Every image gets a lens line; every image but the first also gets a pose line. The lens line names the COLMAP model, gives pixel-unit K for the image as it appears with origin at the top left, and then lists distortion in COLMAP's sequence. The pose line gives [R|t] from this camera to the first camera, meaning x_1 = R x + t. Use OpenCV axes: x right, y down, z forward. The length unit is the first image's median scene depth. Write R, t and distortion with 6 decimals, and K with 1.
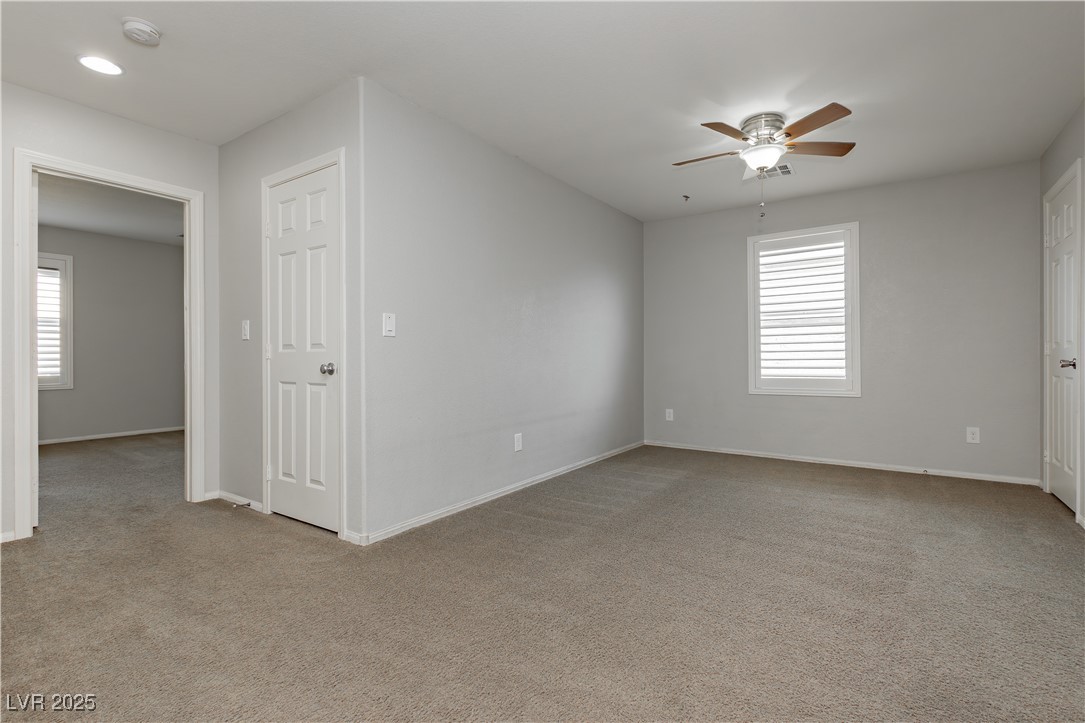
lens RADIAL K [[505.5, 0, 539.6], [0, 505.5, 354.9], [0, 0, 1]] dist [0.000815, 0.000135]
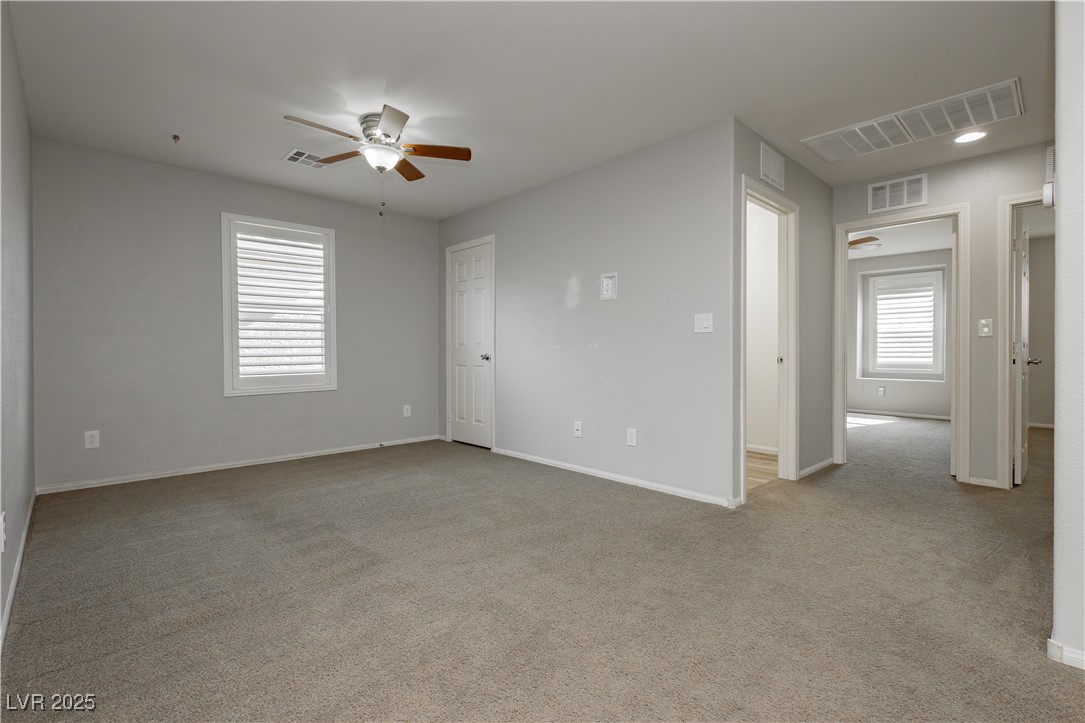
lens RADIAL K [[505.5, 0, 539.6], [0, 505.5, 354.9], [0, 0, 1]] dist [0.000815, 0.000135]
pose [[0.195740, -0.000715, 0.980656, -0.344061], [0.000350, 1.000000, 0.000659, 0.006977], [-0.980656, 0.000214, 0.195740, 0.336504]]
